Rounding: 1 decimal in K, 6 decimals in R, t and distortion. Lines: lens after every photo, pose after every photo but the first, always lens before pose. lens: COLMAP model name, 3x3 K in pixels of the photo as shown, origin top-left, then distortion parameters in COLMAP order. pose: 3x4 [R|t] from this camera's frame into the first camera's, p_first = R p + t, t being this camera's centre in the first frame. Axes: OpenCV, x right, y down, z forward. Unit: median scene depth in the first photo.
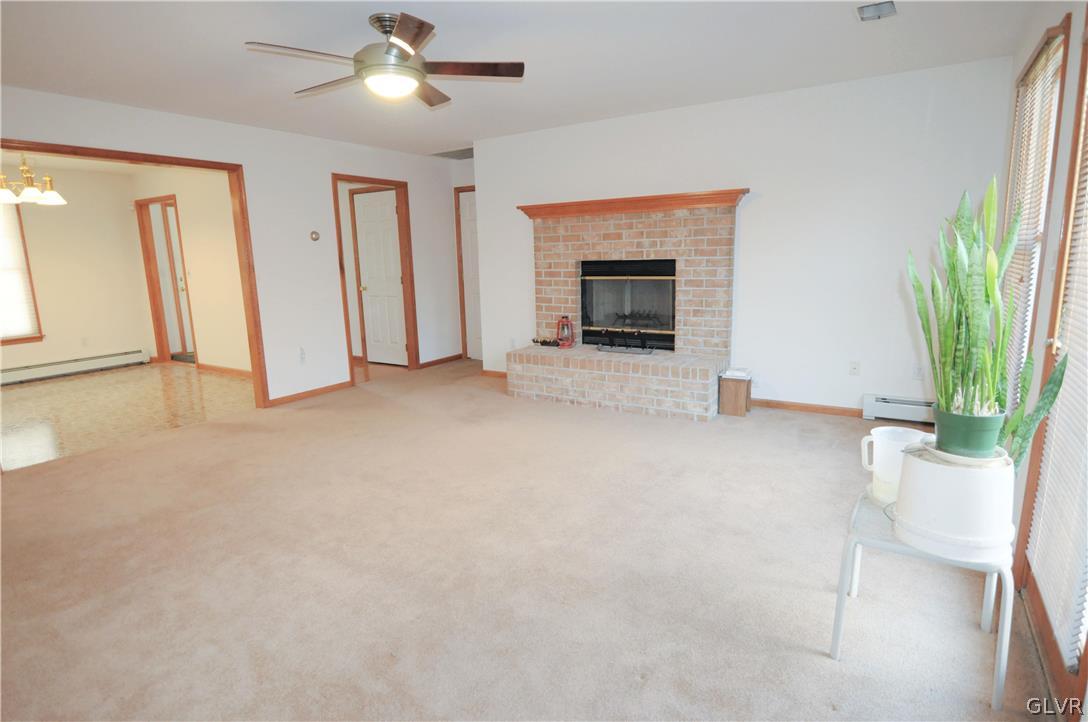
lens RADIAL K [[583.7, 0, 544.0], [0, 583.7, 361.0], [0, 0, 1]] dist [0.000716, -0.007746]
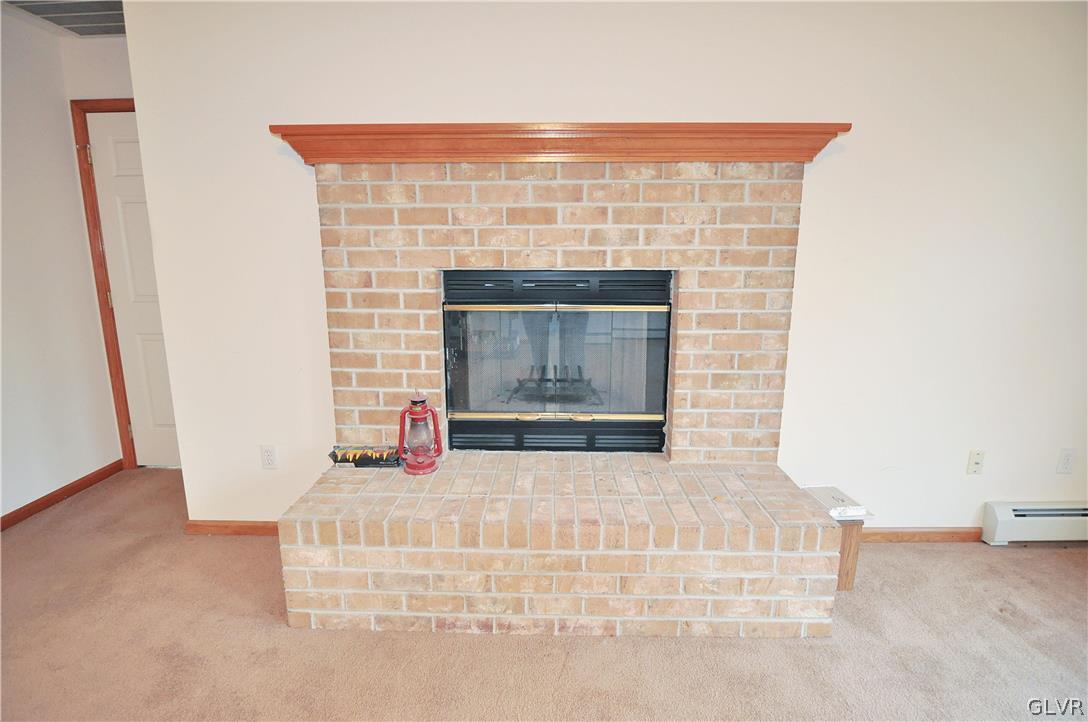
lens RADIAL K [[527.2, 0, 538.4], [0, 527.2, 362.4], [0, 0, 1]] dist [-0.002268, -0.009315]
pose [[0.857685, -0.073038, 0.508961, -0.086344], [0.070422, 0.997218, 0.024433, -0.110224], [-0.509330, 0.014886, 0.860443, 0.642621]]
